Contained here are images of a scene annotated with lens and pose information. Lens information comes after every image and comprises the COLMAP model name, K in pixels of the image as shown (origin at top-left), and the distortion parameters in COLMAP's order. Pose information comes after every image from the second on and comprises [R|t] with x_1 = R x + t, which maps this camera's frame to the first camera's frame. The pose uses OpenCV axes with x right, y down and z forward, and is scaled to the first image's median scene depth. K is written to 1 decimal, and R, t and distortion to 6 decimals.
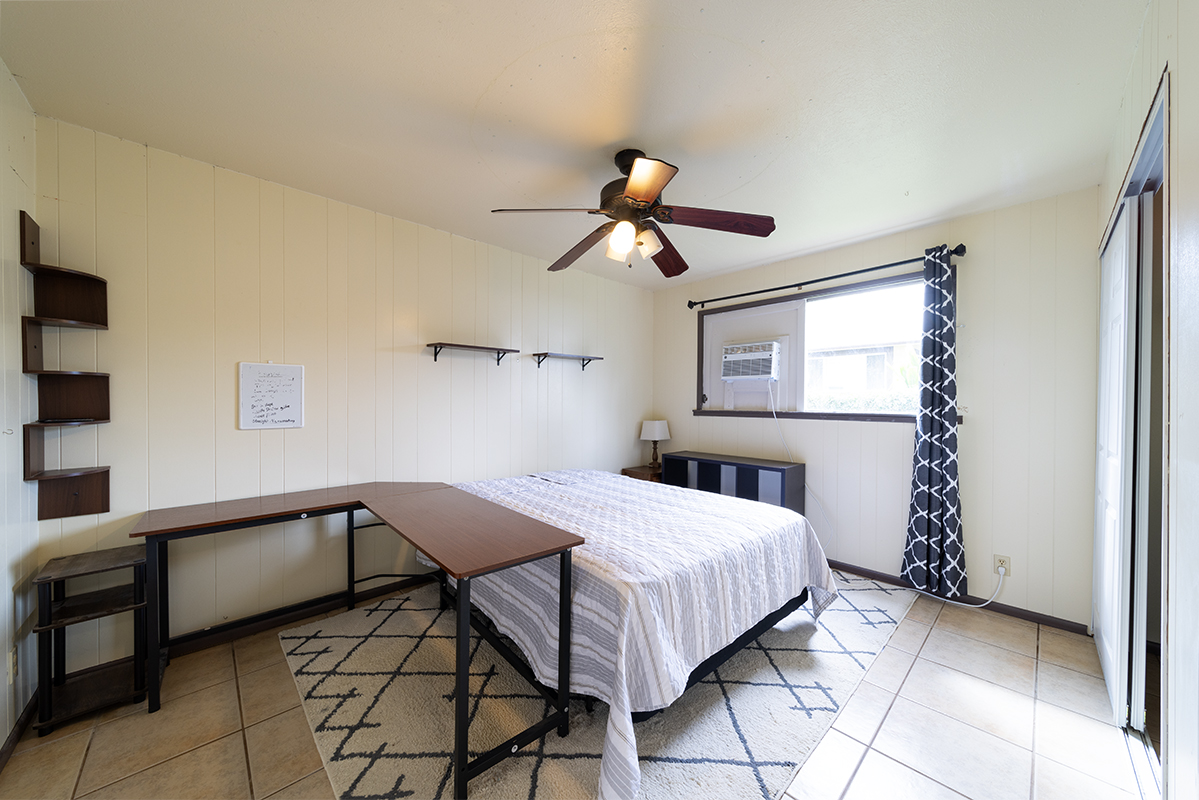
lens RADIAL K [[420.0, 0, 594.2], [0, 420.0, 401.8], [0, 0, 1]] dist [0.002053, -0.000684]
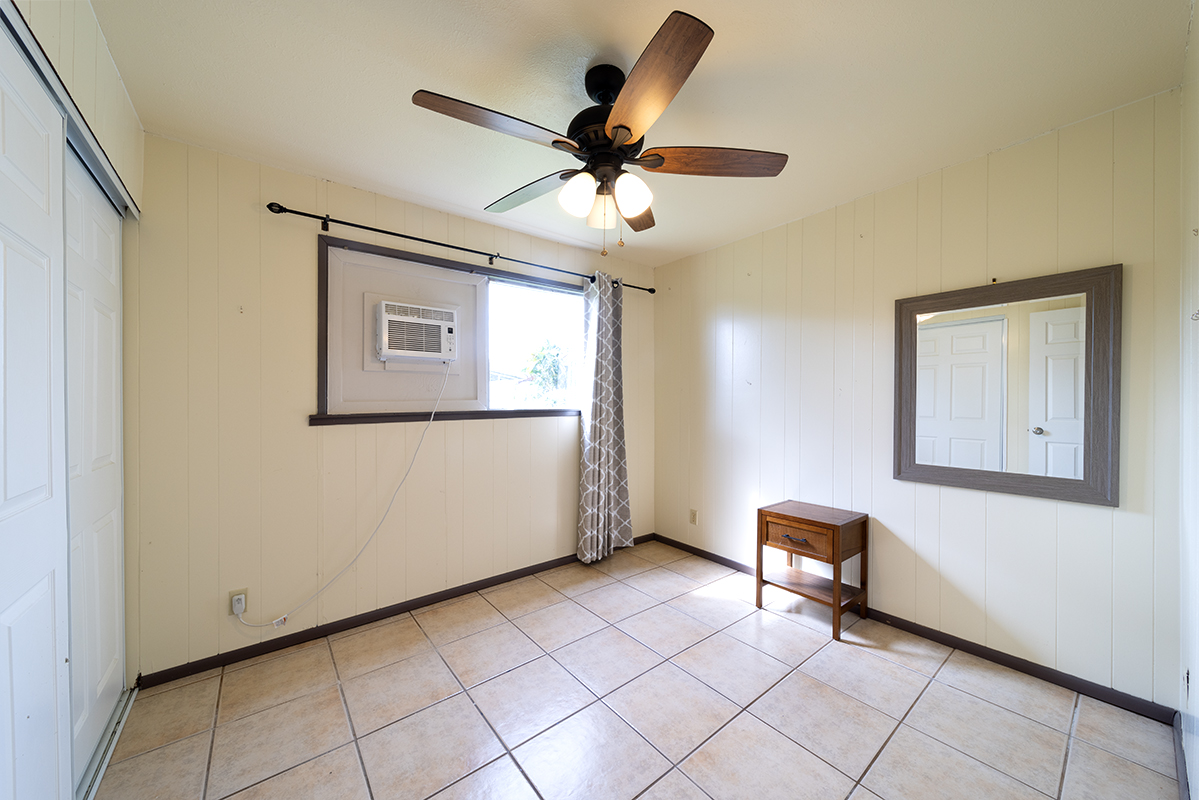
lens RADIAL K [[420.0, 0, 608.8], [0, 420.0, 396.4], [0, 0, 1]] dist [0.002053, -0.000684]
pose [[0.067867, 0.006522, 0.997673, -0.269732], [0.016070, 0.999842, -0.007629, 0.005851], [-0.997565, 0.016550, 0.067751, 0.598335]]
